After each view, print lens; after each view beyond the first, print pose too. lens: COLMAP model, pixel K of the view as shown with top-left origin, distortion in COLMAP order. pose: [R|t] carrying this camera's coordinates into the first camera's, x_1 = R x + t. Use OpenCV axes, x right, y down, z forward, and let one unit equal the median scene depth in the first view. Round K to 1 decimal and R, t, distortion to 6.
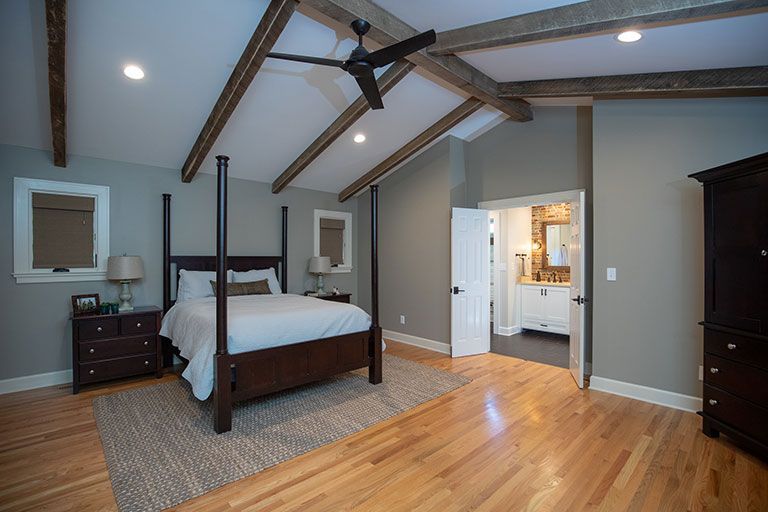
lens RADIAL K [[351.1, 0, 382.9], [0, 351.1, 258.3], [0, 0, 1]] dist [-0.024882, 0.003175]
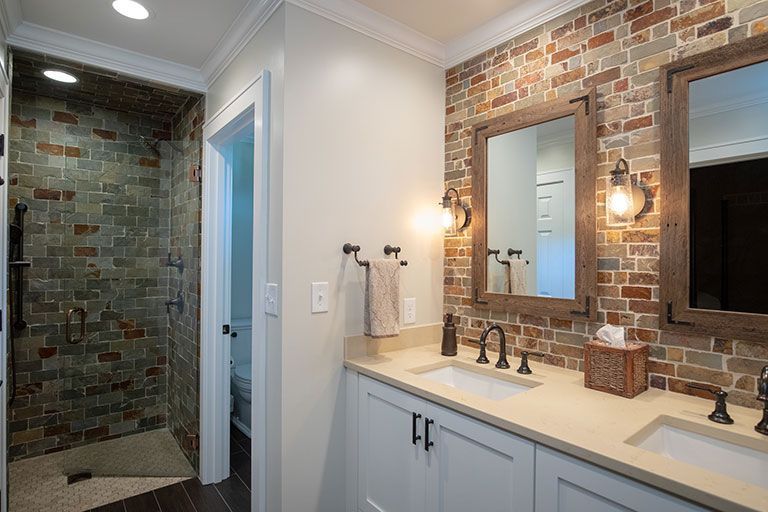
lens RADIAL K [[403.3, 0, 382.8], [0, 403.3, 256.2], [0, 0, 1]] dist [-0.005562, 0.000267]
pose [[0.997462, 0.009280, -0.070592, 0.411169], [-0.009626, 0.999943, -0.004568, -0.003250], [0.070545, 0.005236, 0.997495, 0.691442]]
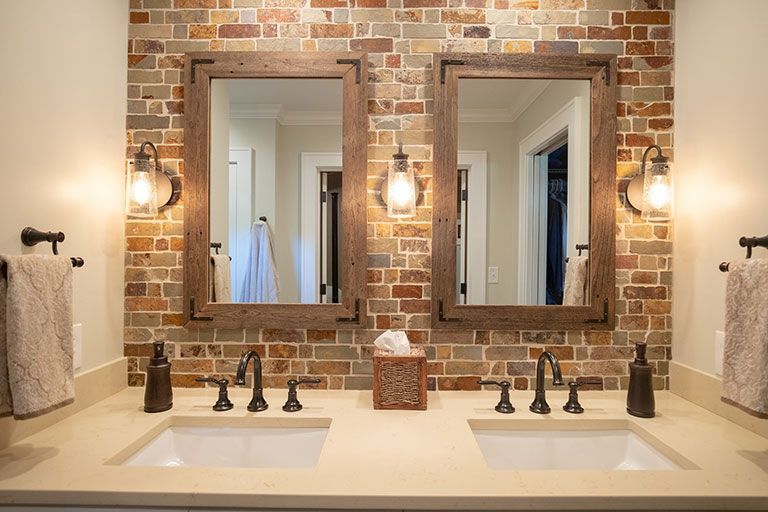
lens RADIAL K [[440.6, 0, 383.6], [0, 440.6, 257.0], [0, 0, 1]] dist [-0.012934, -0.001079]
pose [[0.682246, 0.007113, 0.731088, 0.363855], [-0.009943, 0.999950, -0.000451, -0.002830], [-0.731055, -0.006962, 0.682283, 0.778269]]
